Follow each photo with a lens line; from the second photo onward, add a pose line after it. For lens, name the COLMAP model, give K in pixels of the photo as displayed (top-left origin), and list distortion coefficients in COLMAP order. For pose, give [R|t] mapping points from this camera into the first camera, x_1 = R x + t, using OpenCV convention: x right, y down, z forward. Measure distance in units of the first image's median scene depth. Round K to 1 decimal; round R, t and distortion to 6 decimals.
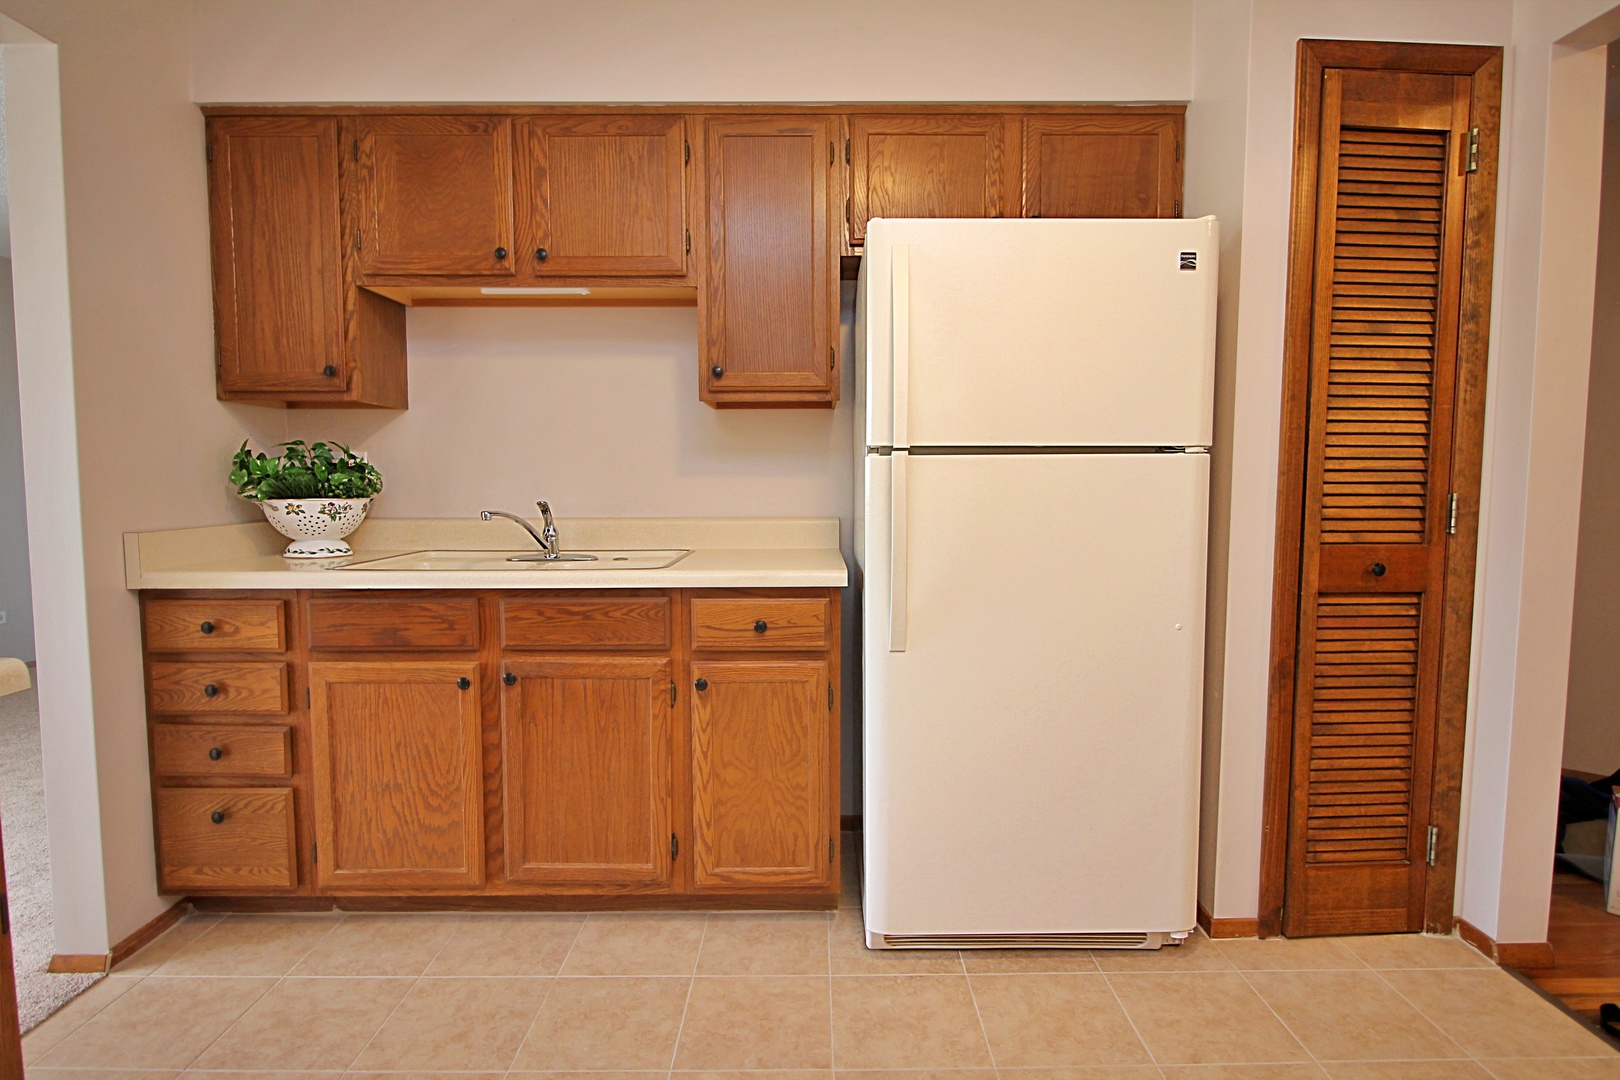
lens RADIAL K [[855.4, 0, 810.0], [0, 855.4, 540.0], [0, 0, 1]] dist [0.004181, -0.012568]
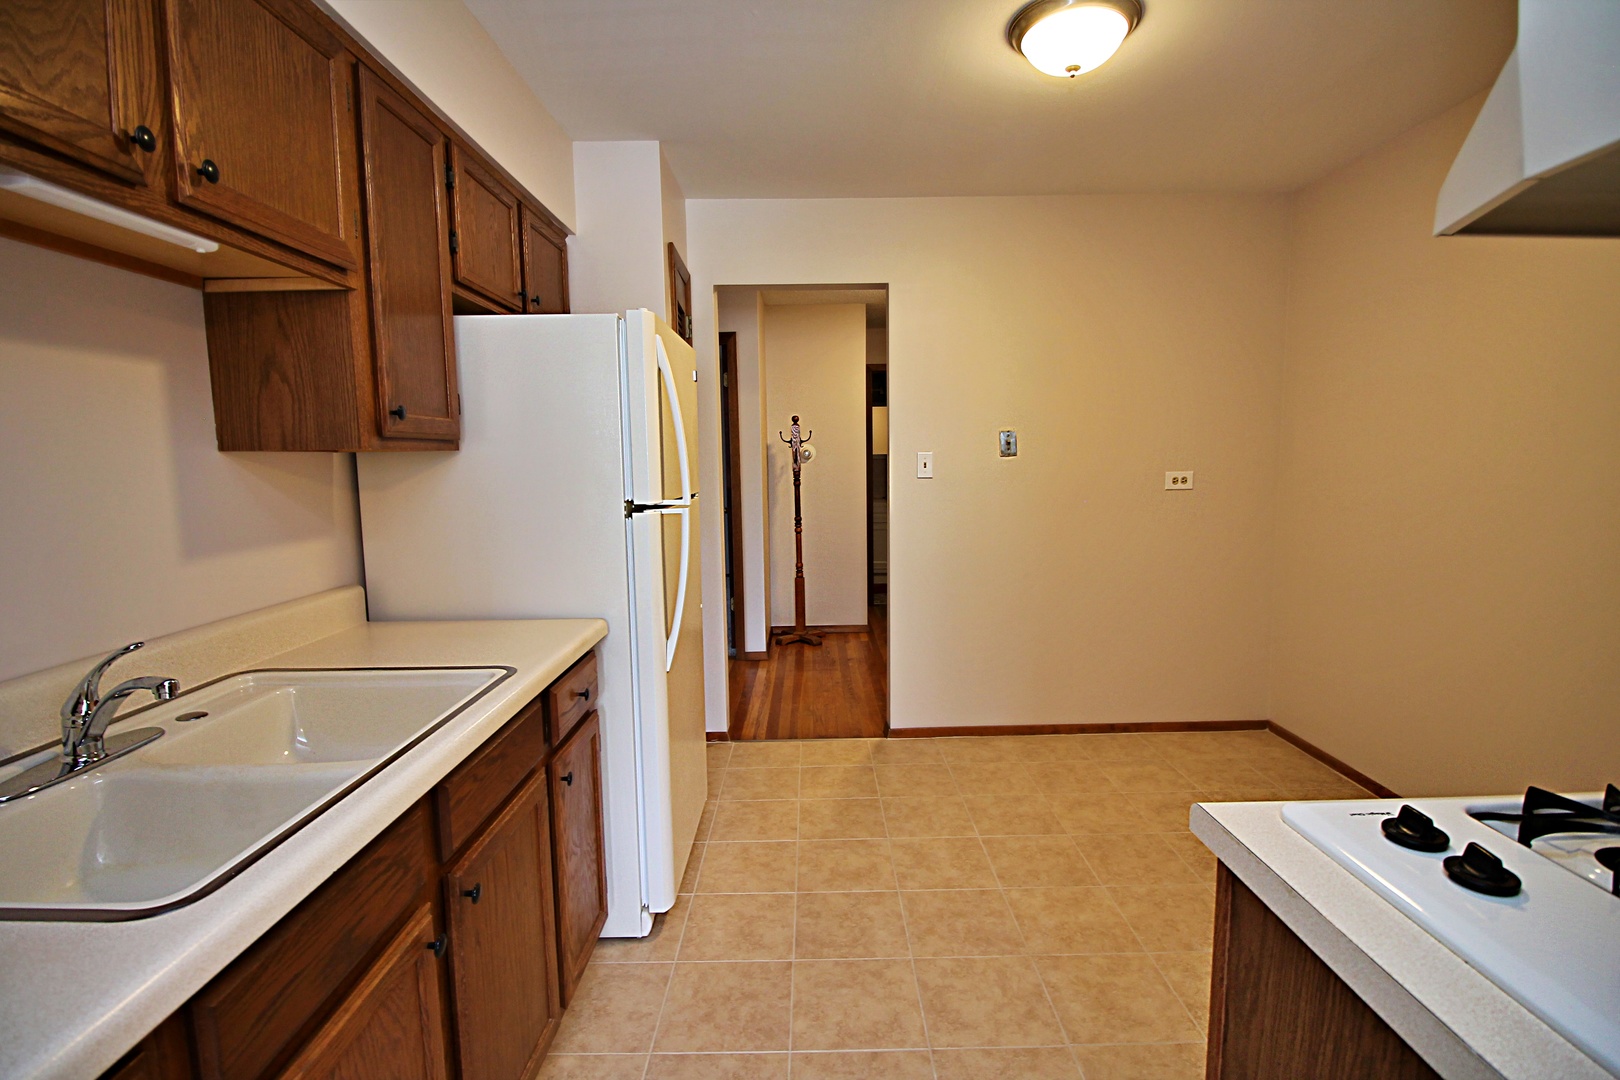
lens RADIAL K [[758.6, 0, 810.0], [0, 758.6, 540.0], [0, 0, 1]] dist [0.003016, -0.015478]
pose [[0.005049, -0.106752, 0.994273, -0.874703], [0.086681, 0.990590, 0.105917, -0.139909], [-0.996223, 0.085650, 0.014254, 0.702605]]
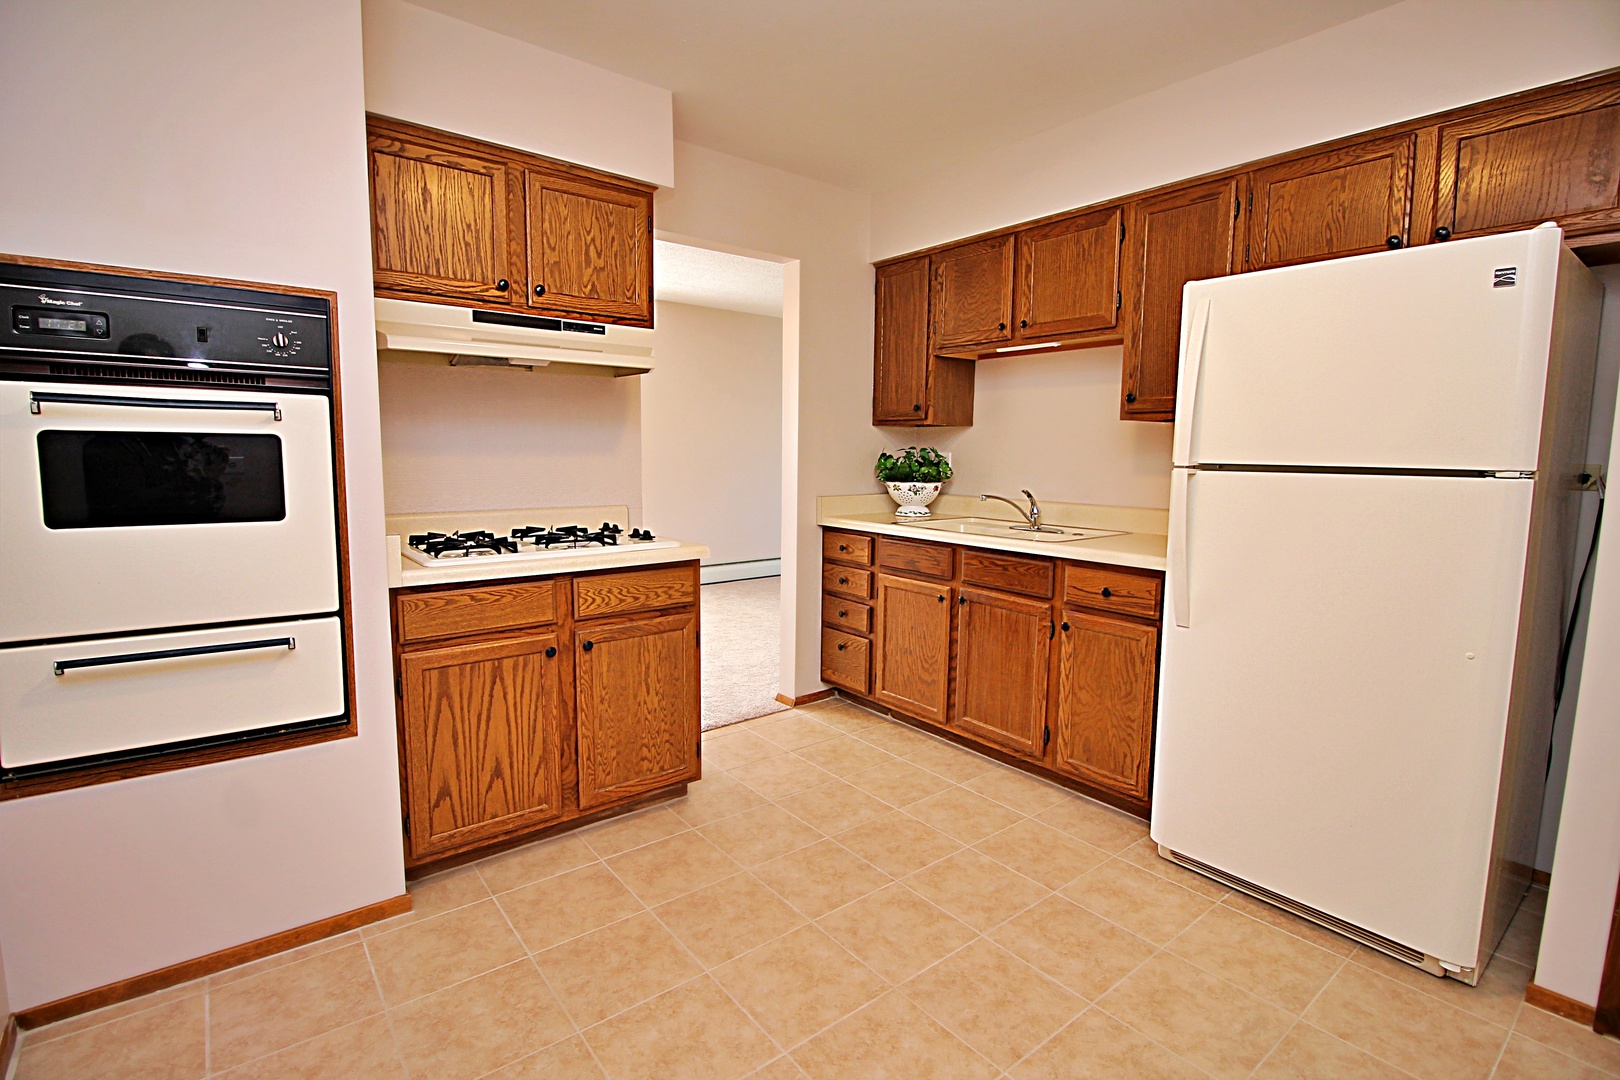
lens RADIAL K [[758.6, 0, 810.0], [0, 758.6, 540.0], [0, 0, 1]] dist [0.003016, -0.015478]
pose [[0.613672, 0.102484, -0.782881, 0.568454], [-0.069669, 0.994701, 0.075601, -0.038233], [0.786481, 0.008148, 0.617561, -0.107397]]
